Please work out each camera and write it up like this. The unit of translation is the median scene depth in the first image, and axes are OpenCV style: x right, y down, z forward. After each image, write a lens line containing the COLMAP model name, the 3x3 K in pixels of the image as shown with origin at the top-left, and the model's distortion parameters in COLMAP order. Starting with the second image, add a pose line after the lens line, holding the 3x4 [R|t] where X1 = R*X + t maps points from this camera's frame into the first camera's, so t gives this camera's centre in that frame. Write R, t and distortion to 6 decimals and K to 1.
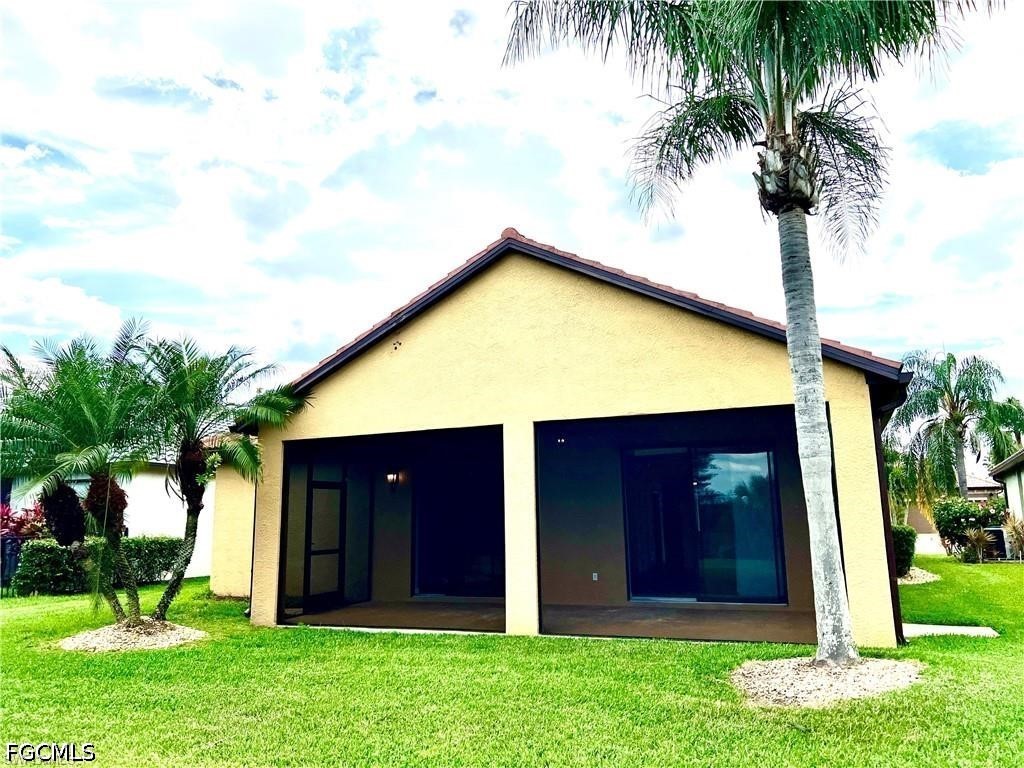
lens RADIAL K [[760.3, 0, 513.4], [0, 760.3, 383.1], [0, 0, 1]] dist [0.029919, -0.030459]
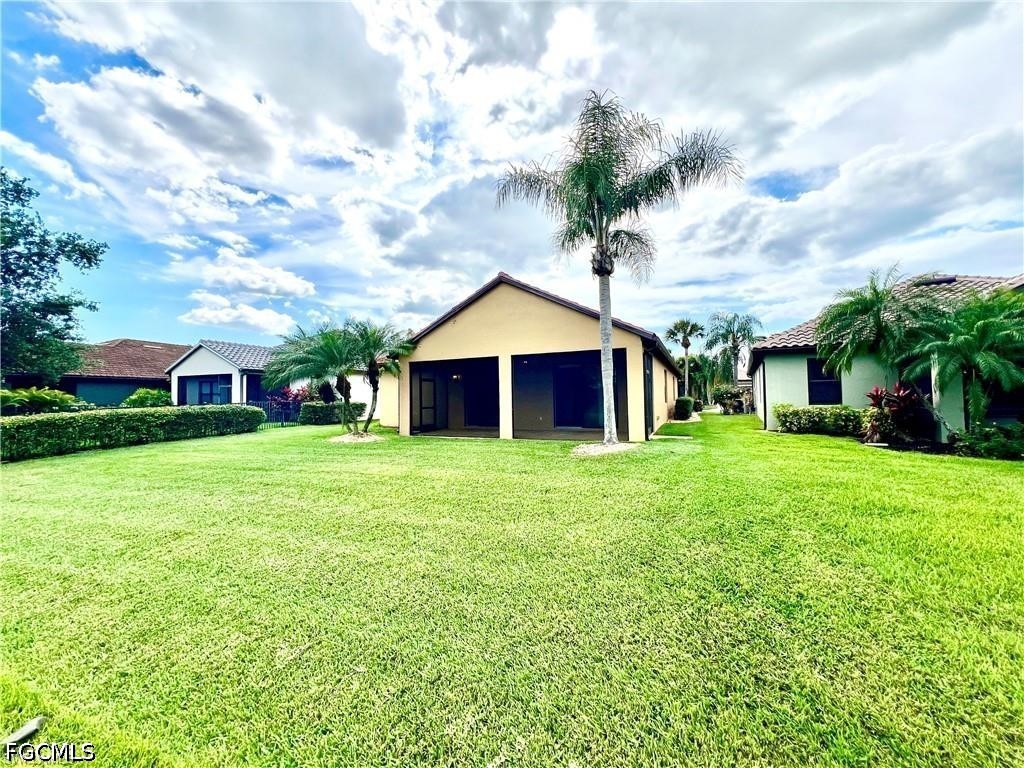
lens RADIAL K [[412.3, 0, 514.8], [0, 412.3, 384.3], [0, 0, 1]] dist [-0.001613, 0.000803]
pose [[0.999492, 0.000977, -0.031846, 0.071263], [0.003734, 0.989052, 0.147520, -0.044754], [0.031642, -0.147564, 0.988546, -0.282433]]
